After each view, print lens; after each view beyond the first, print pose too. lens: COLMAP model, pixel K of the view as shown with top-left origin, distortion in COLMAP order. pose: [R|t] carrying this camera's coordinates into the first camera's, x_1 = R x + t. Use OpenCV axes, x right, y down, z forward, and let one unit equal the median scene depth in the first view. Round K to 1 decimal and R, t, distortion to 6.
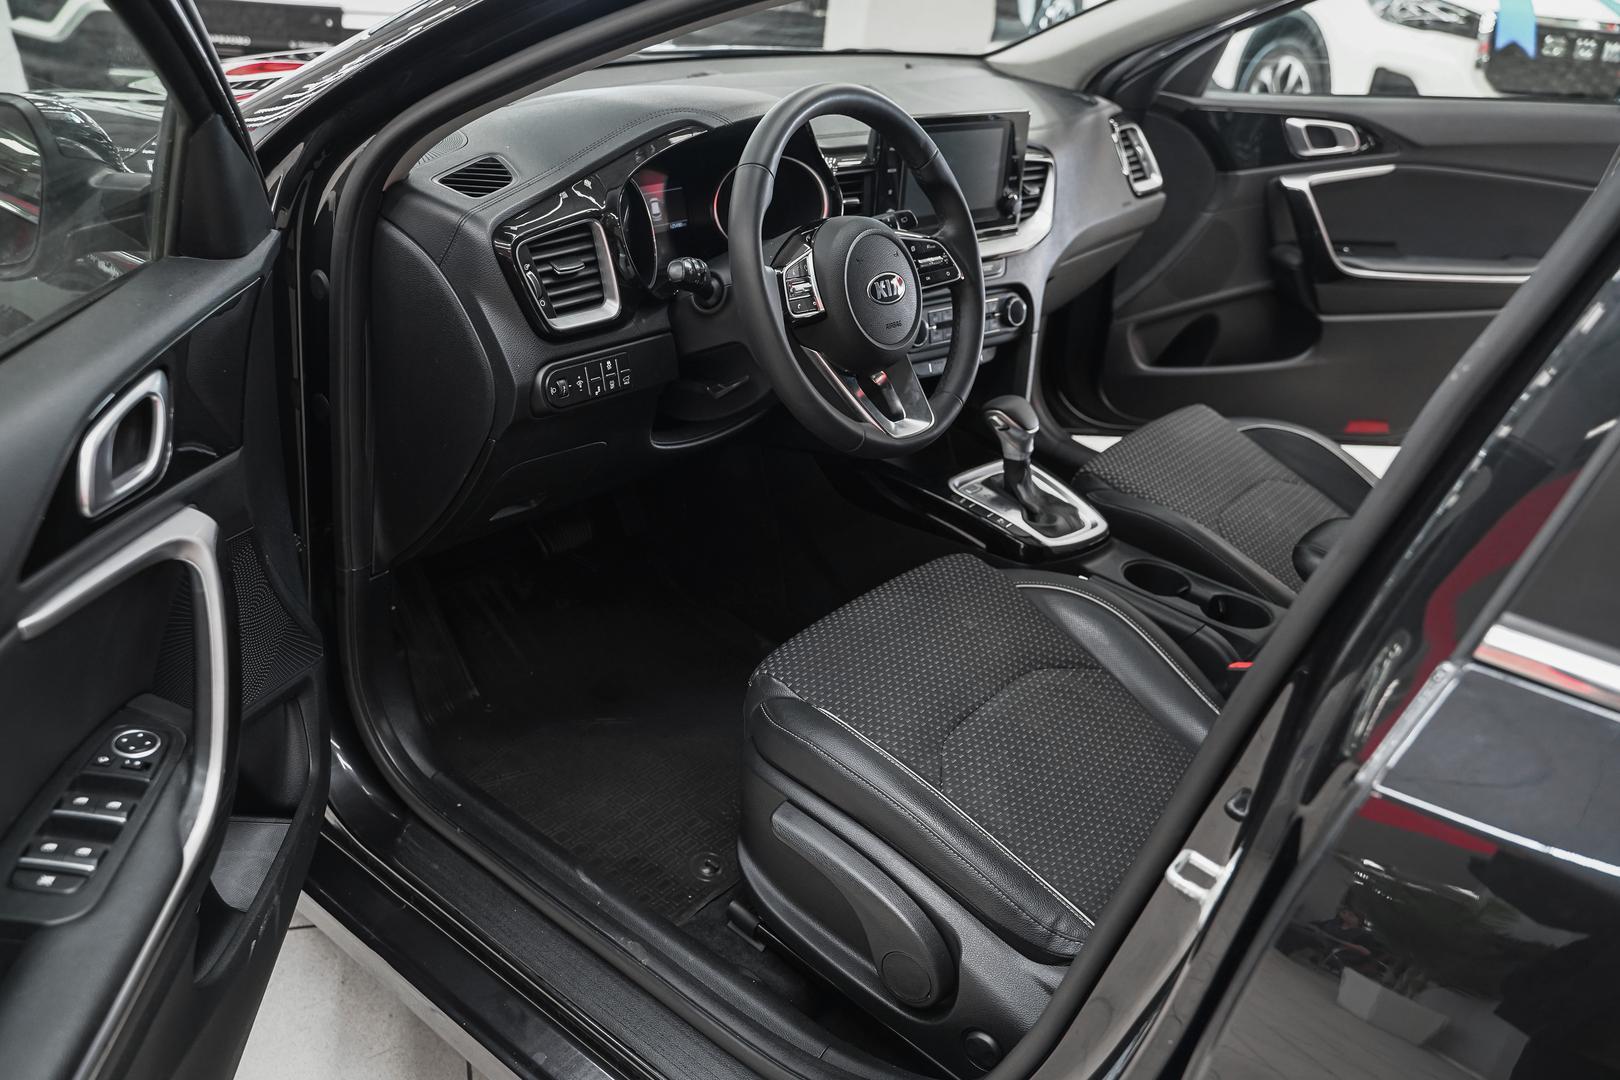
lens RADIAL K [[1309.6, 0, 812.5], [0, 1309.6, 533.3], [0, 0, 1]] dist [-0.004004, -0.001757]
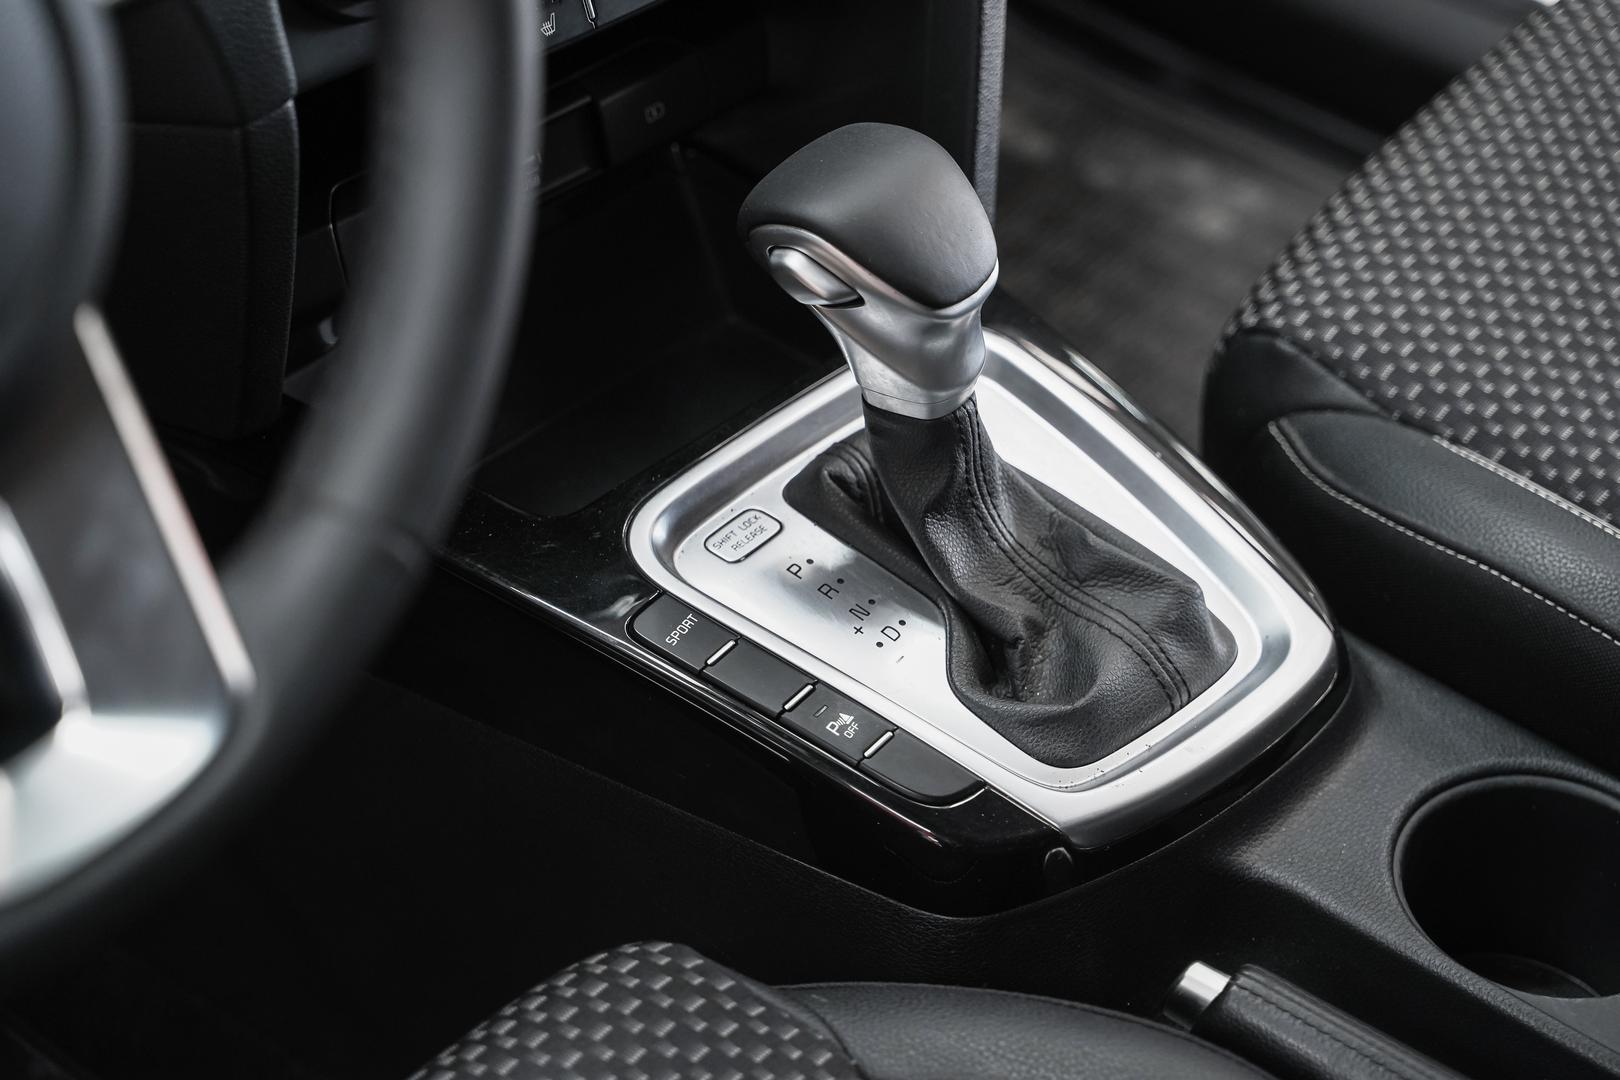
lens RADIAL K [[3392.1, 0, 810.0], [0, 3392.1, 540.0], [0, 0, 1]] dist [0.361026, 0.013630]
pose [[0.997214, -0.072076, -0.019198, 0.147525], [0.074558, 0.970626, 0.228750, -0.172006], [0.002147, -0.229544, 0.973296, 0.418704]]
